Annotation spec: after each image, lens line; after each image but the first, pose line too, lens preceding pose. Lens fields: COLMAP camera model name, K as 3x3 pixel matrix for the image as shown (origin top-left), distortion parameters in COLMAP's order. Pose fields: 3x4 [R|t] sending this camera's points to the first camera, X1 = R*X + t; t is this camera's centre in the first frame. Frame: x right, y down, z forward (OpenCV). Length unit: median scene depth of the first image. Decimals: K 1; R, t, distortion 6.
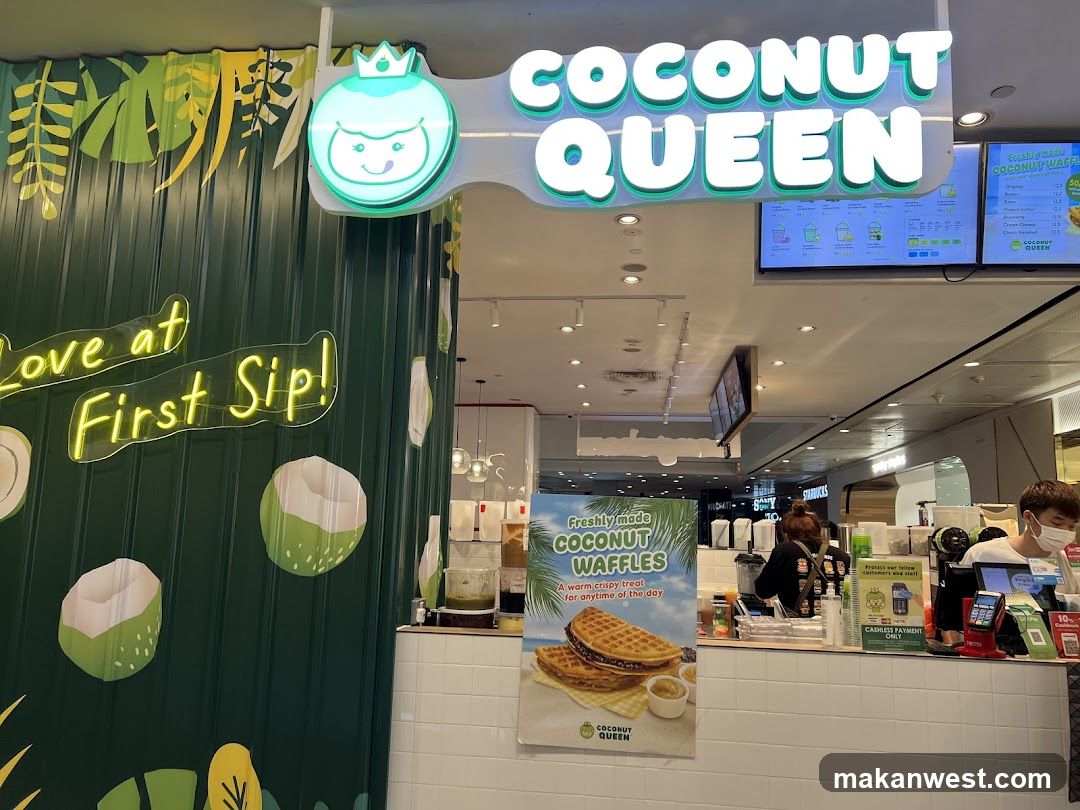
lens RADIAL K [[859.1, 0, 540.0], [0, 859.1, 405.0], [0, 0, 1]] dist [0.037631, -0.008117]
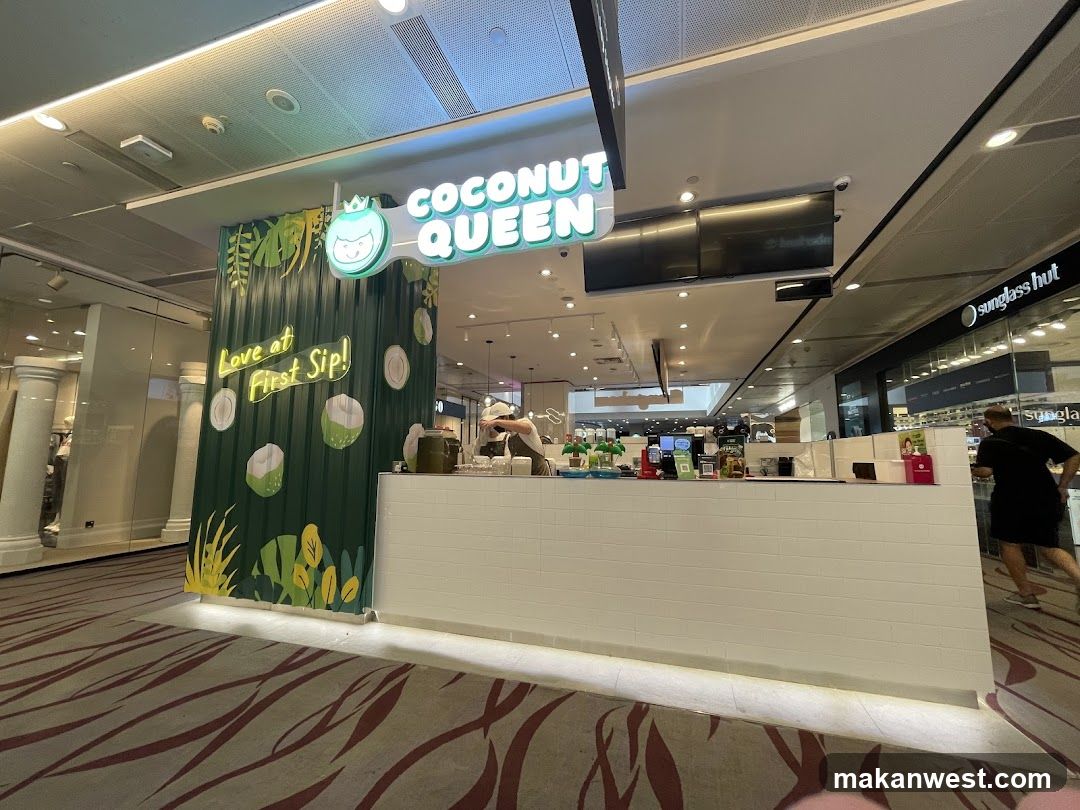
lens RADIAL K [[459.2, 0, 540.0], [0, 459.2, 405.0], [0, 0, 1]] dist [0.000386, 0.000204]
pose [[0.980862, -0.043099, -0.189873, 0.435983], [0.049427, 0.998365, 0.028716, 0.077998], [0.188325, -0.037552, 0.981389, -0.030627]]
